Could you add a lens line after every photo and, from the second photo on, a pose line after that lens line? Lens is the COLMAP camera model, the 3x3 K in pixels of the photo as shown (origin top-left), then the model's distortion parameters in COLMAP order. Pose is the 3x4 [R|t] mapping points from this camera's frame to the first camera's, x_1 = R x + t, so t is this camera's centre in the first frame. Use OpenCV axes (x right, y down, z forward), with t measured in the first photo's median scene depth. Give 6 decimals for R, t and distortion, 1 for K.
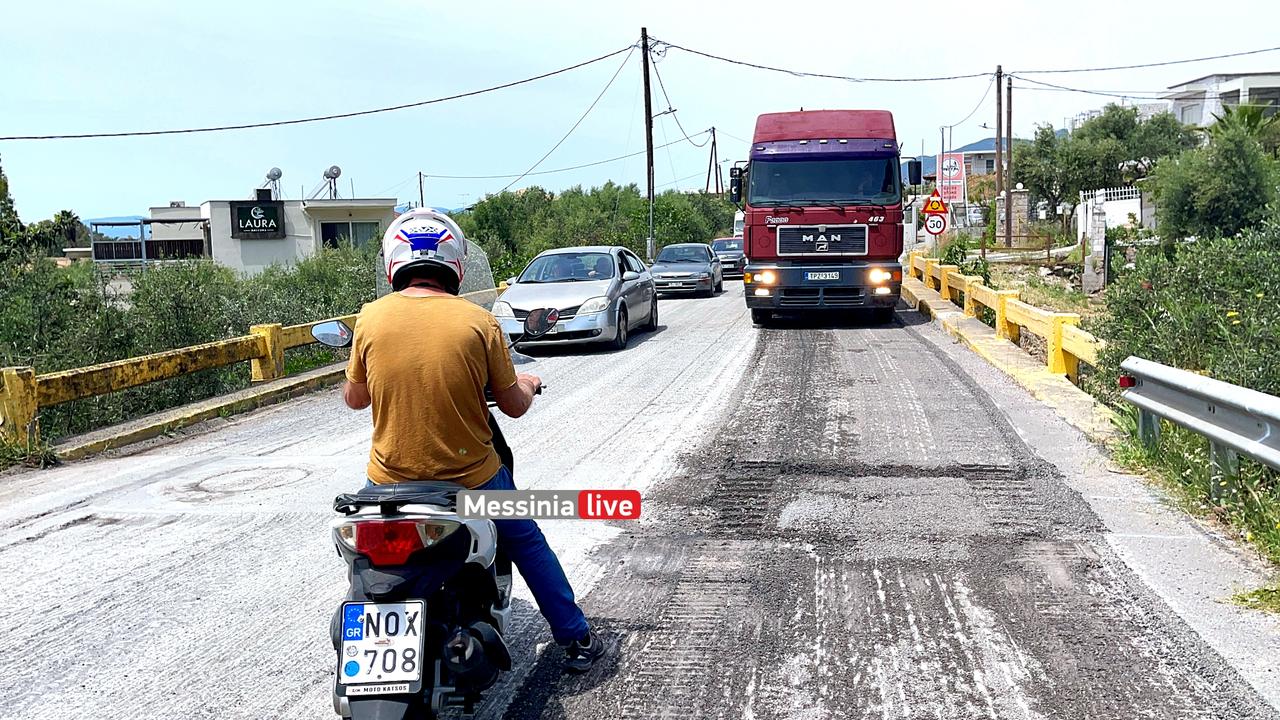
lens RADIAL K [[1197.2, 0, 640.0], [0, 1197.2, 360.0], [0, 0, 1]] dist [0.075120, -0.008657]
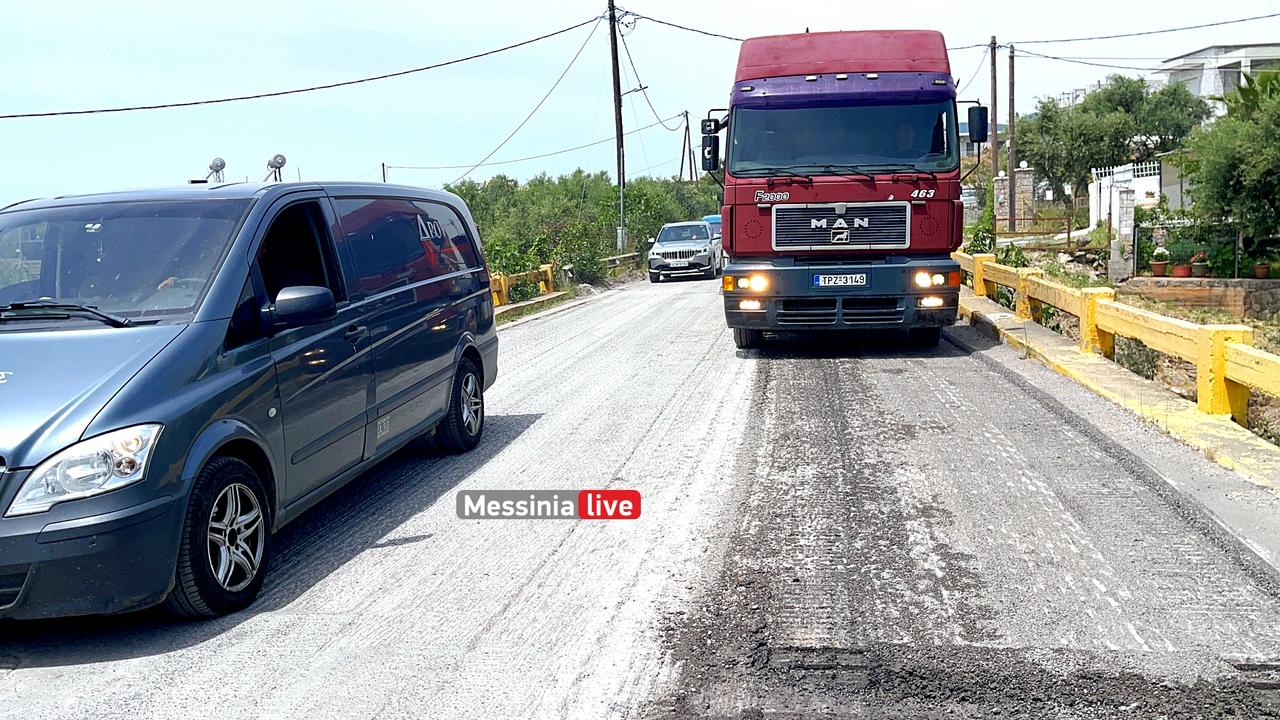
lens RADIAL K [[1098.7, 0, 593.7], [0, 1098.7, 366.2], [0, 0, 1]] dist [0.058791, 0.001264]
pose [[0.999458, -0.011178, -0.030965, 0.015237], [0.011909, 0.999653, 0.023511, -0.017680], [0.030692, -0.023867, 0.999244, 0.176520]]
